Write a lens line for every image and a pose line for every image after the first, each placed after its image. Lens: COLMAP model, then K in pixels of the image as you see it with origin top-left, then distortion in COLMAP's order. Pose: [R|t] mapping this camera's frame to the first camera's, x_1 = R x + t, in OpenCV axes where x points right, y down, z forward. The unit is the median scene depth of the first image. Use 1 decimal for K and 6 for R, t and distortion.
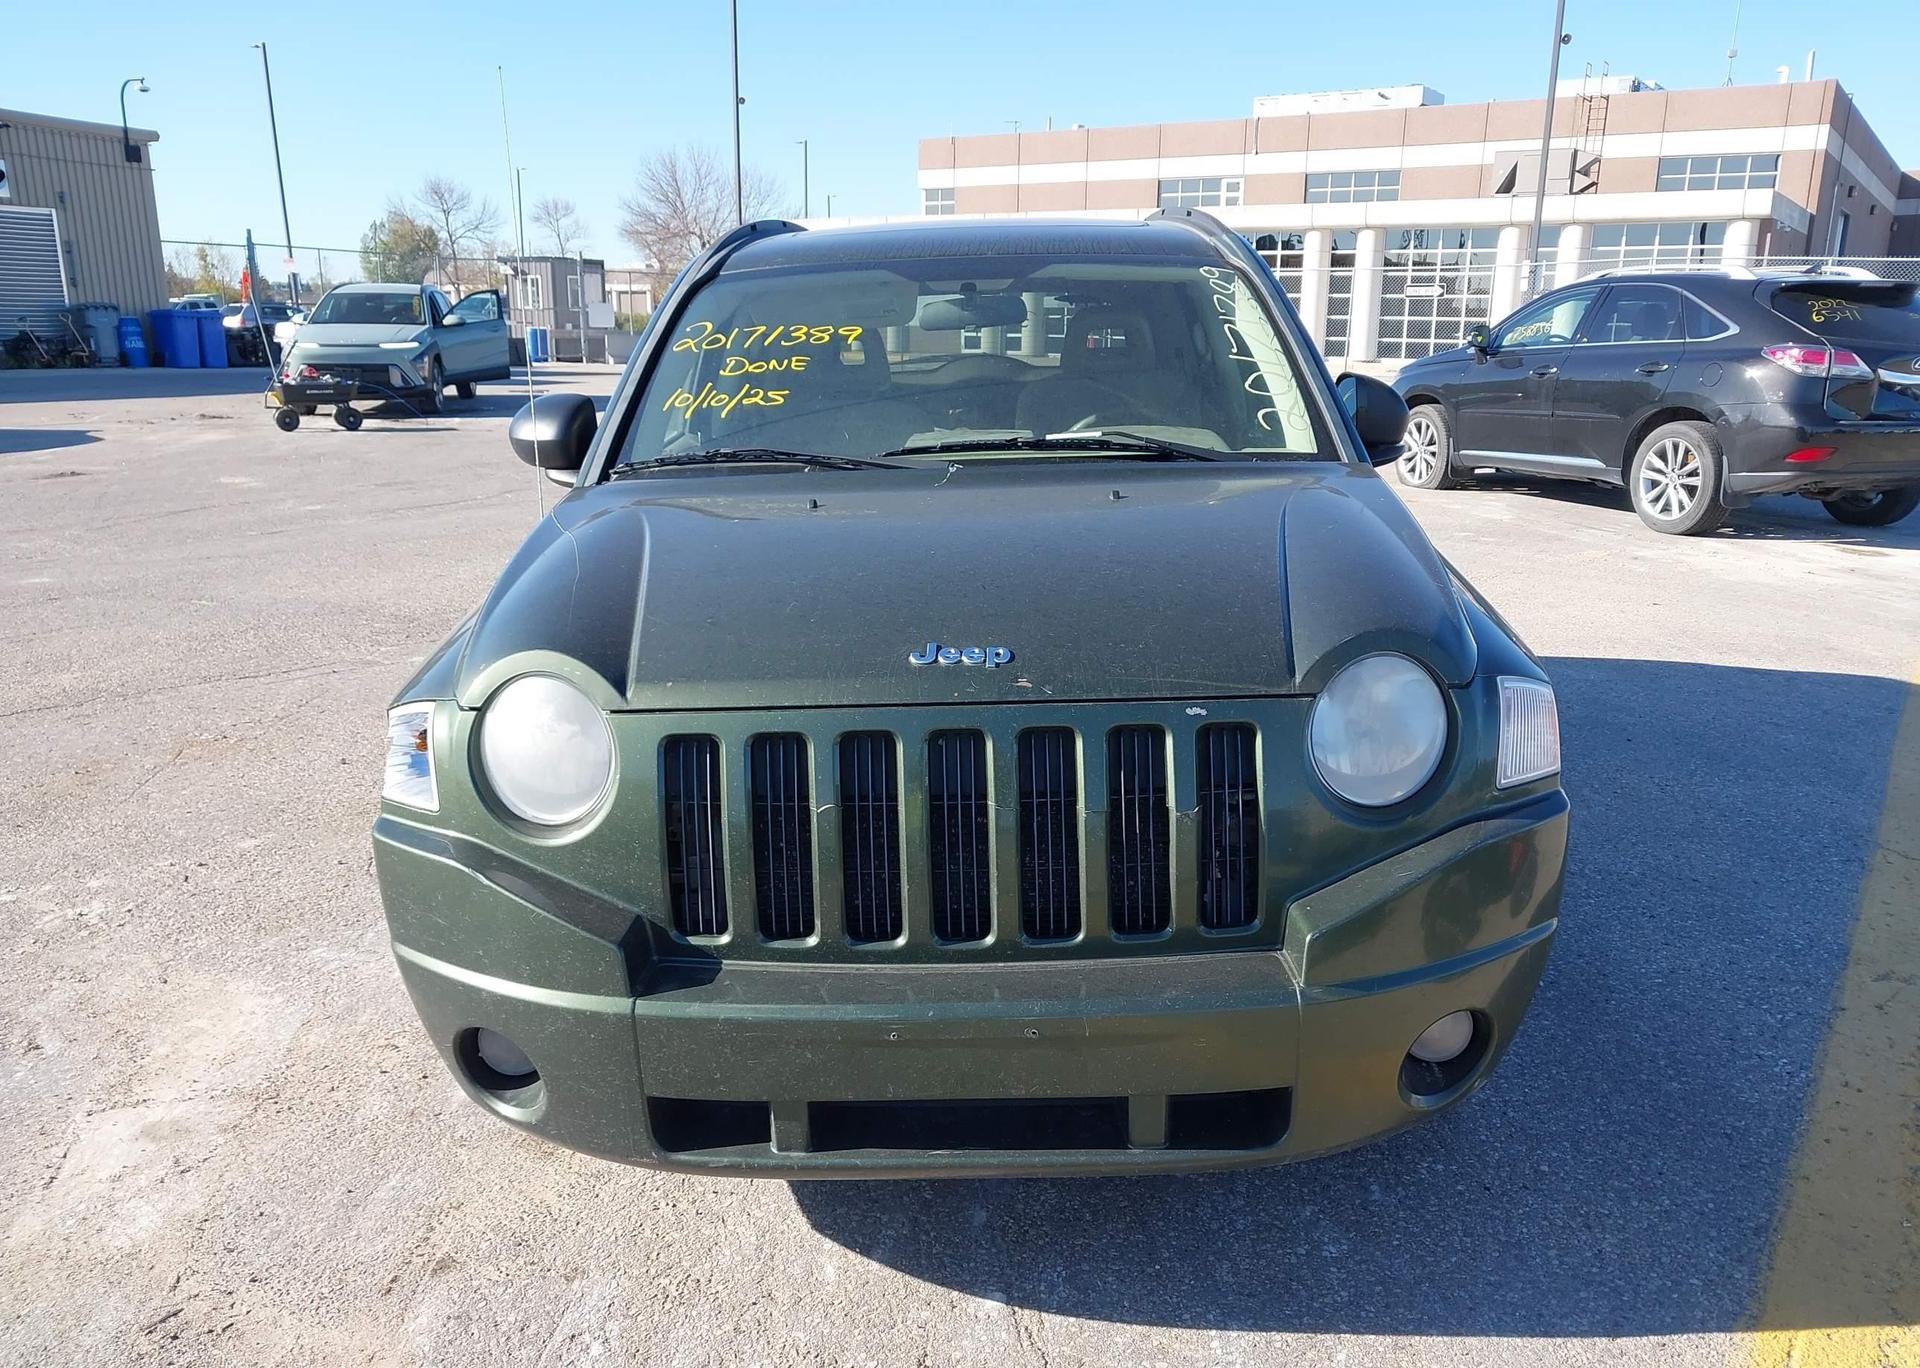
lens RADIAL K [[1531.7, 0, 936.9], [0, 1531.7, 695.8], [0, 0, 1]] dist [0.021815, -0.026968]
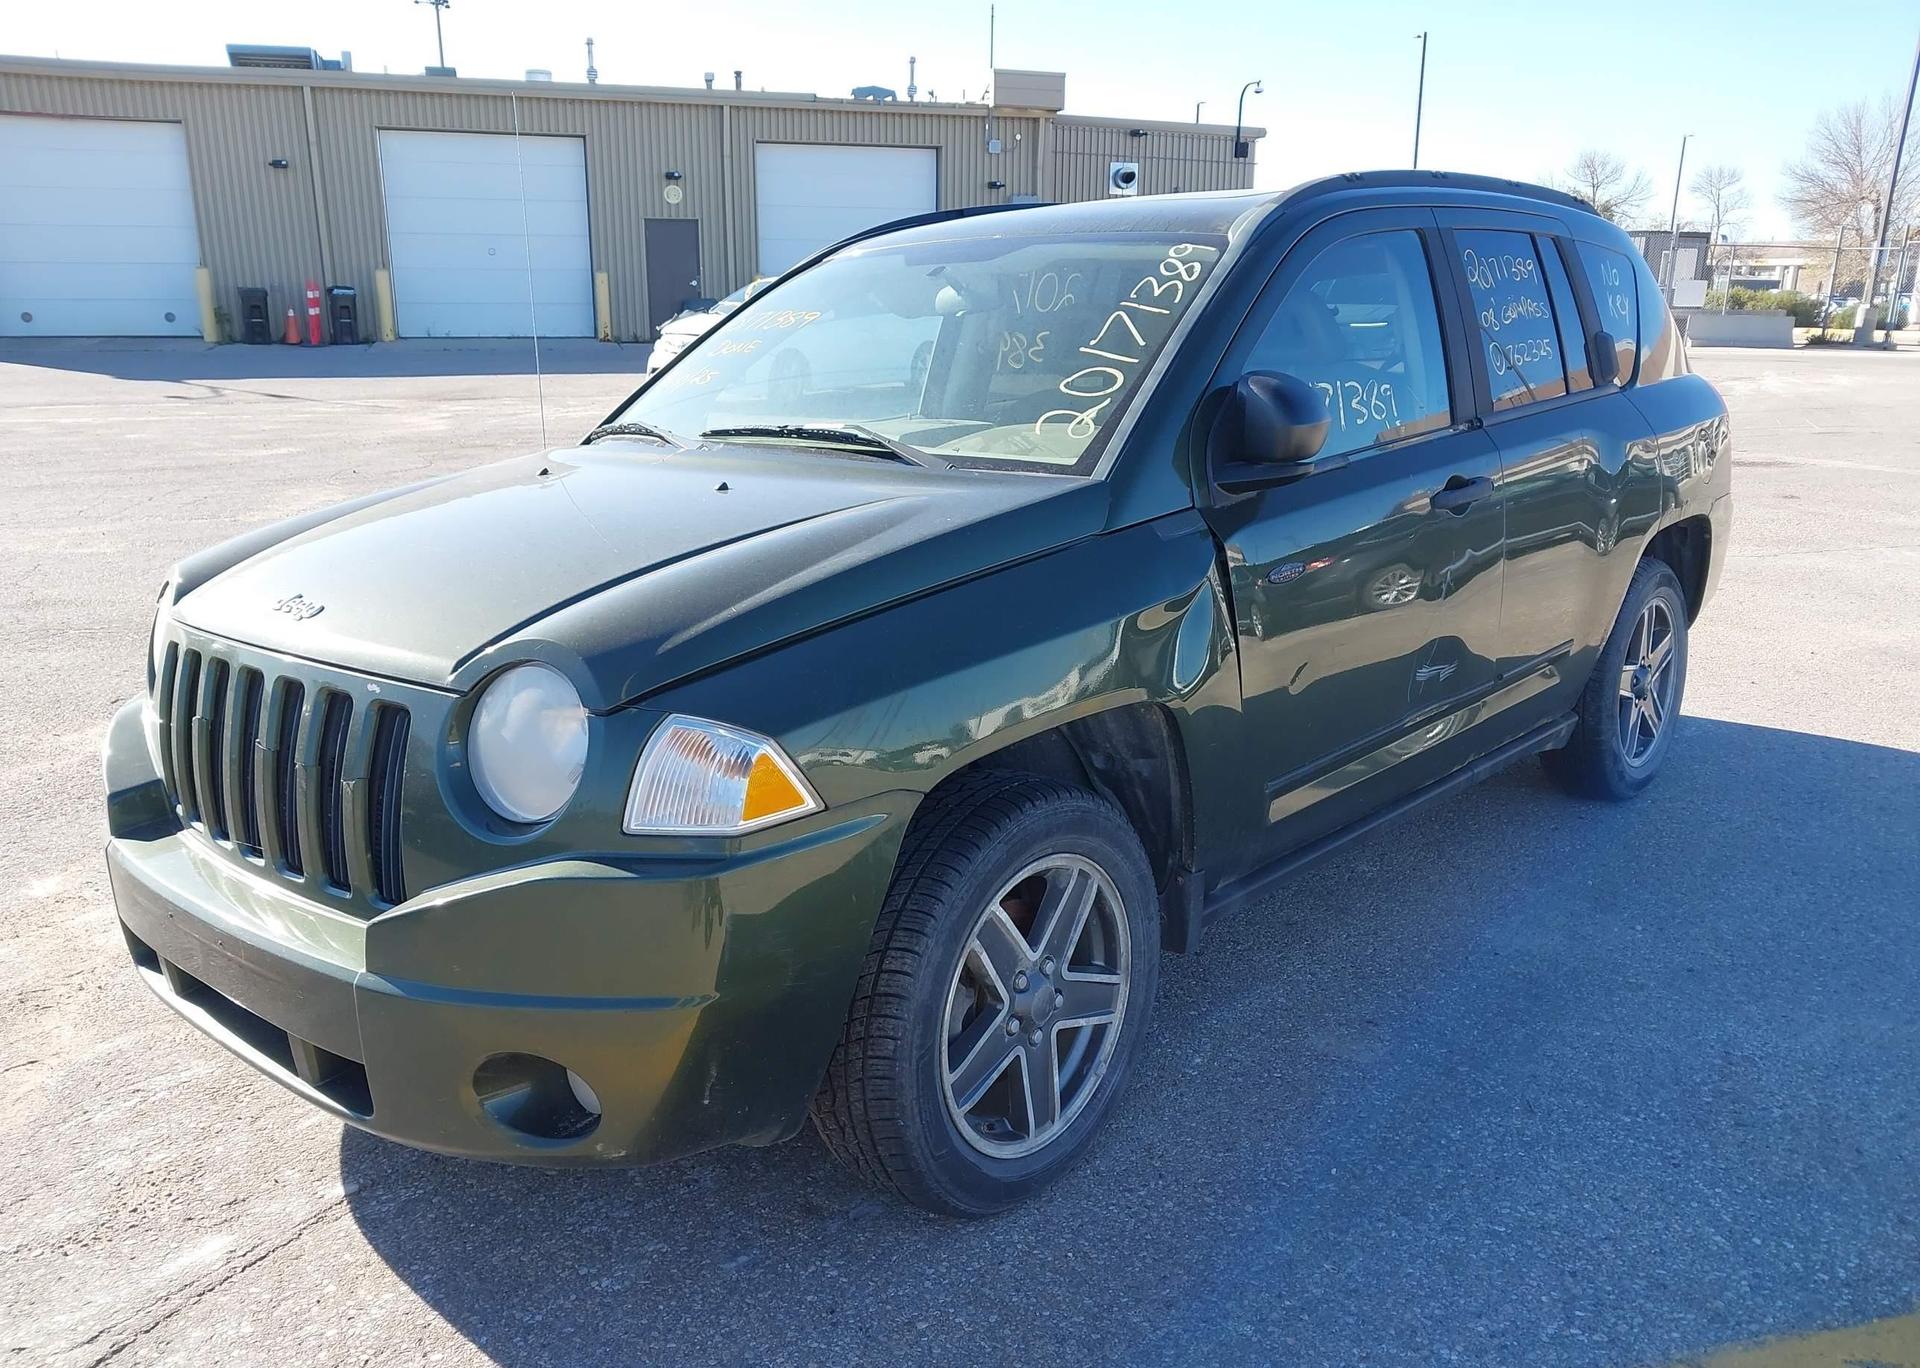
lens RADIAL K [[1531.7, 0, 955.9], [0, 1531.7, 690.7], [0, 0, 1]] dist [0.021815, -0.026968]
pose [[0.756826, 0.160760, -0.633538, 0.067642], [-0.154542, 0.985811, 0.065533, -0.006992], [0.635084, 0.048311, 0.770931, 0.026796]]
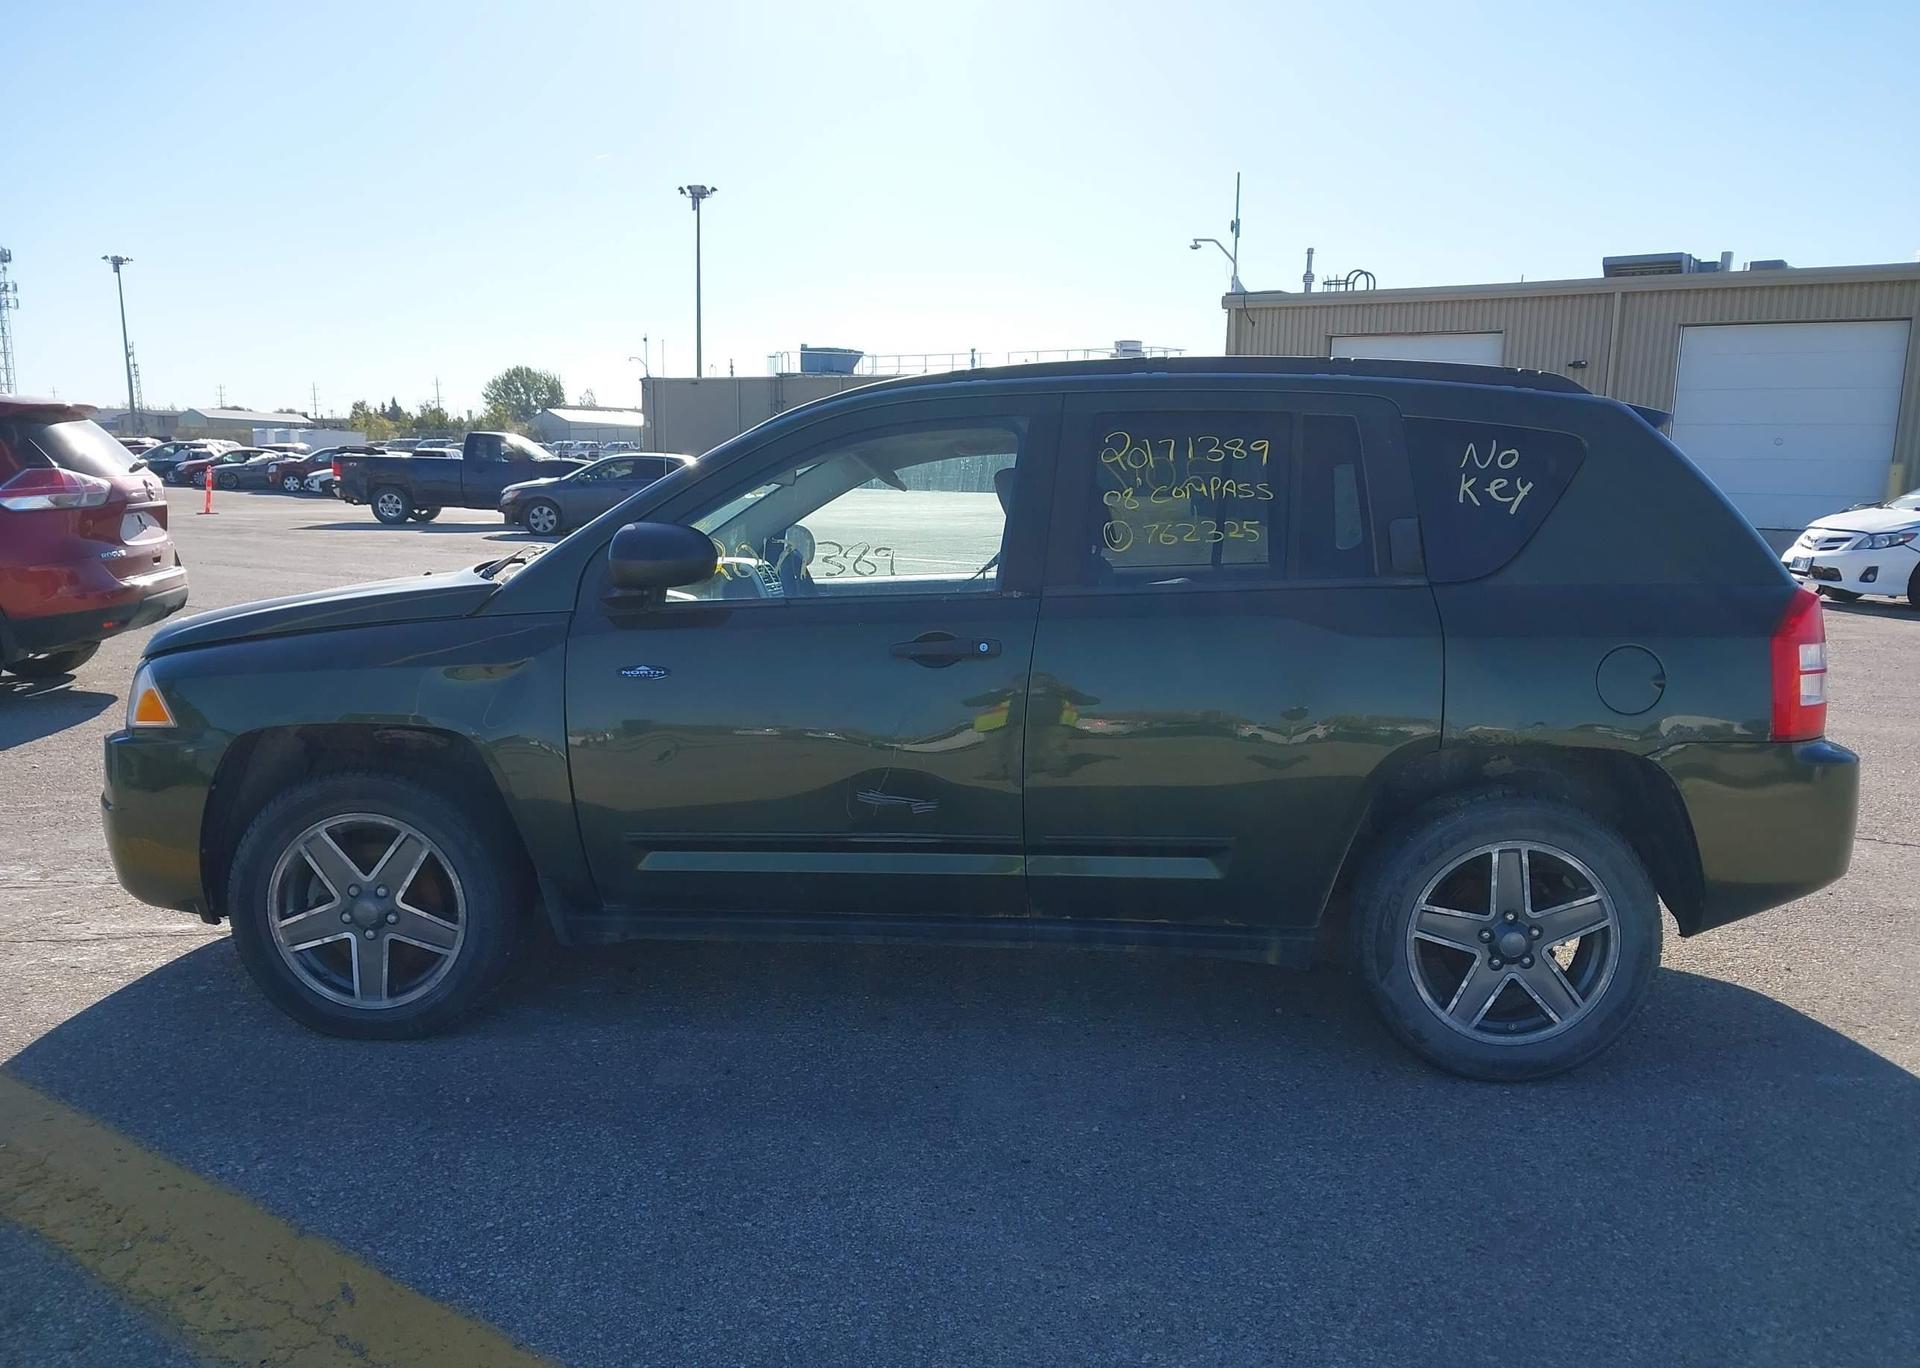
lens RADIAL K [[1531.7, 0, 985.4], [0, 1531.7, 677.6], [0, 0, 1]] dist [0.021815, -0.026968]
pose [[-0.034356, 0.129518, -0.990982, 0.132604], [-0.255857, 0.957383, 0.133997, -0.030433], [0.966104, 0.258154, 0.000246, 0.123210]]
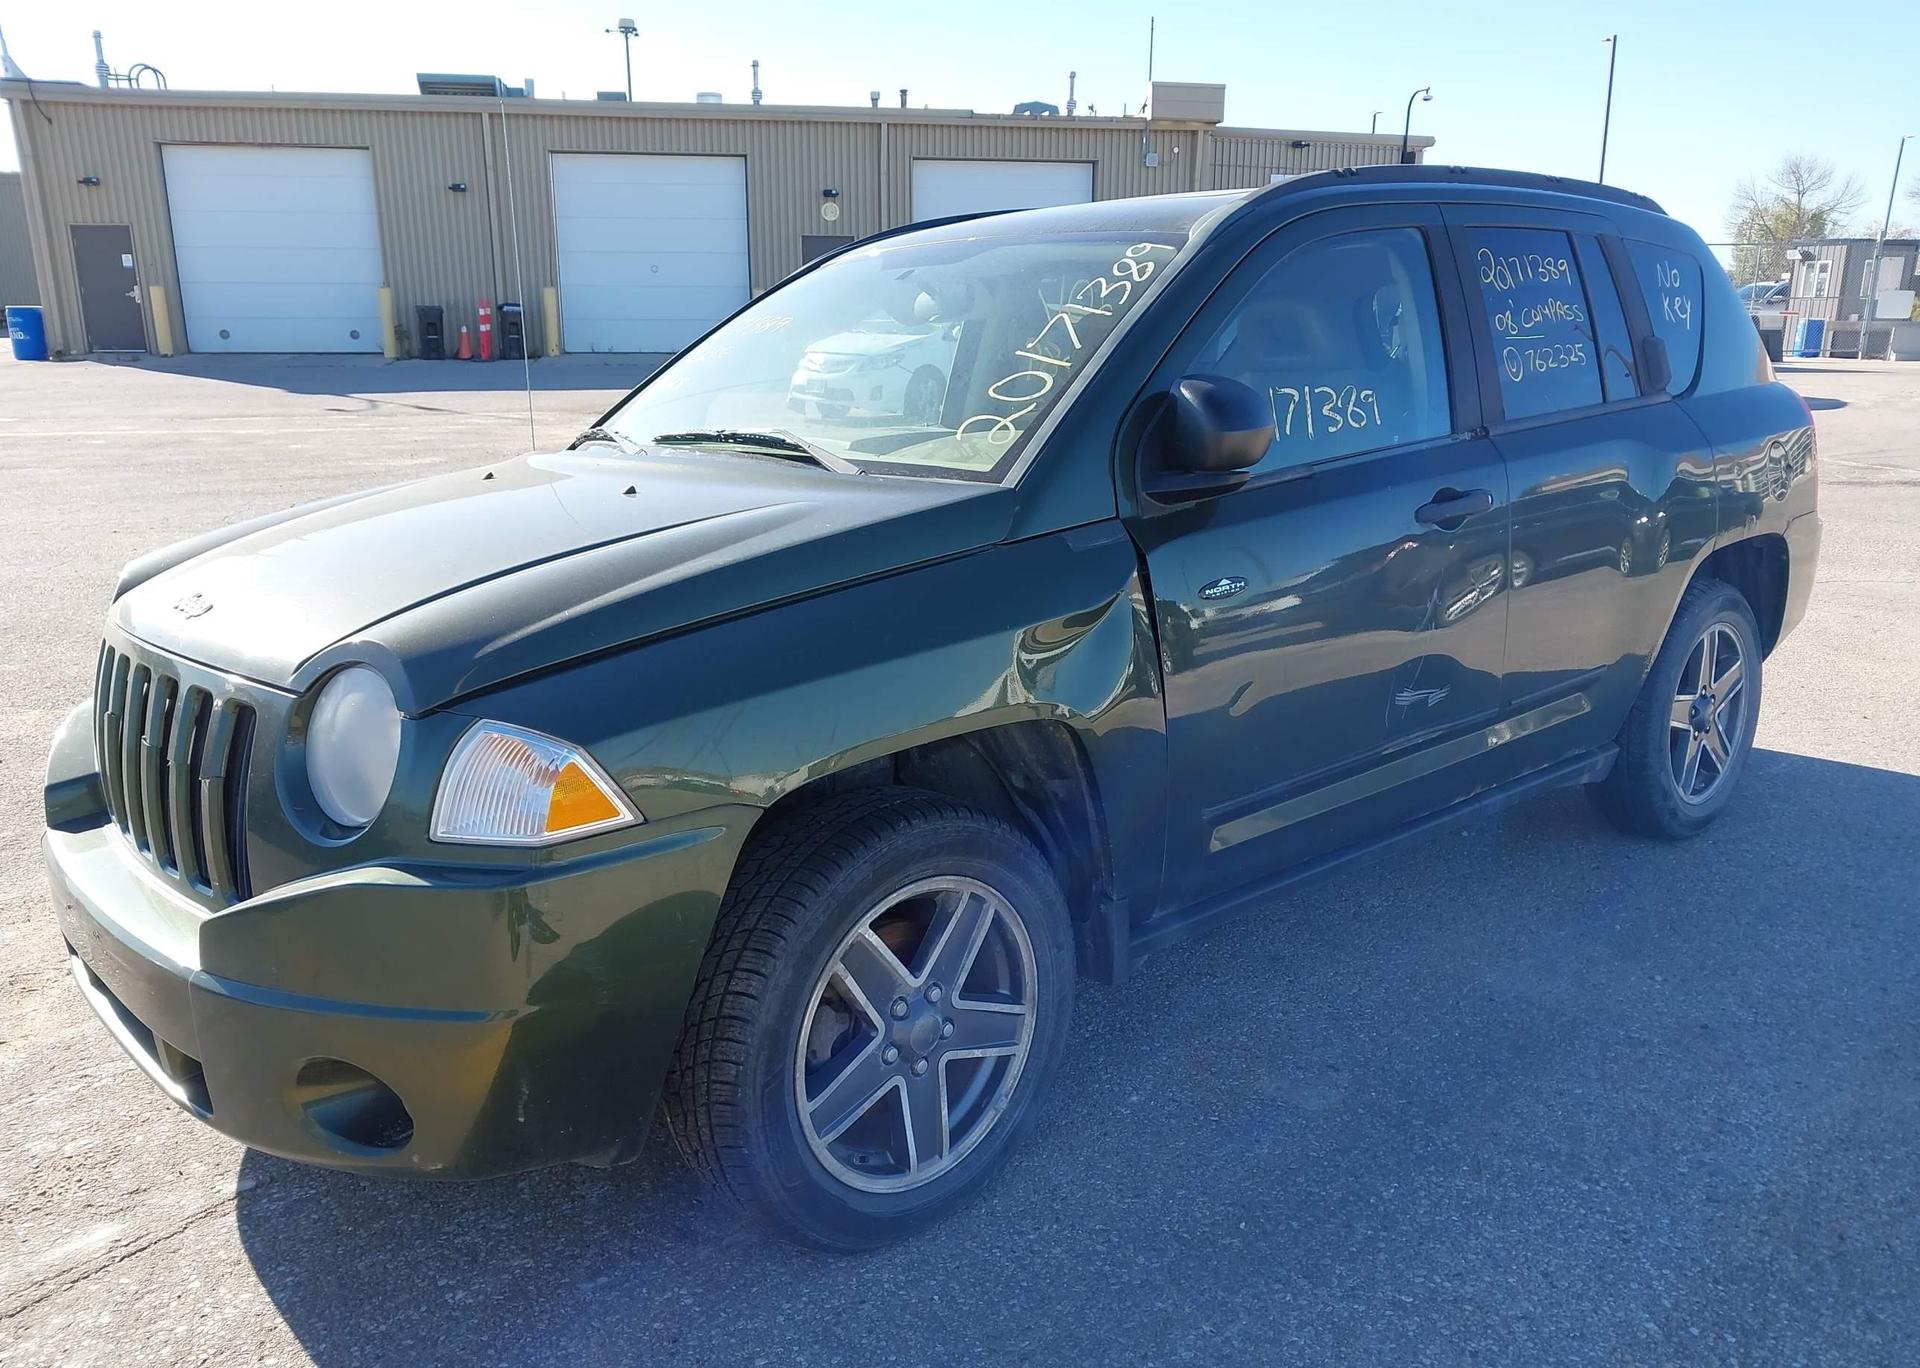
lens RADIAL K [[1531.7, 0, 957.5], [0, 1531.7, 690.5], [0, 0, 1]] dist [0.021815, -0.026968]
pose [[0.680232, 0.170382, -0.712920, 0.074943], [-0.169401, 0.982821, 0.073253, -0.008802], [0.713154, 0.070941, 0.697409, 0.037362]]
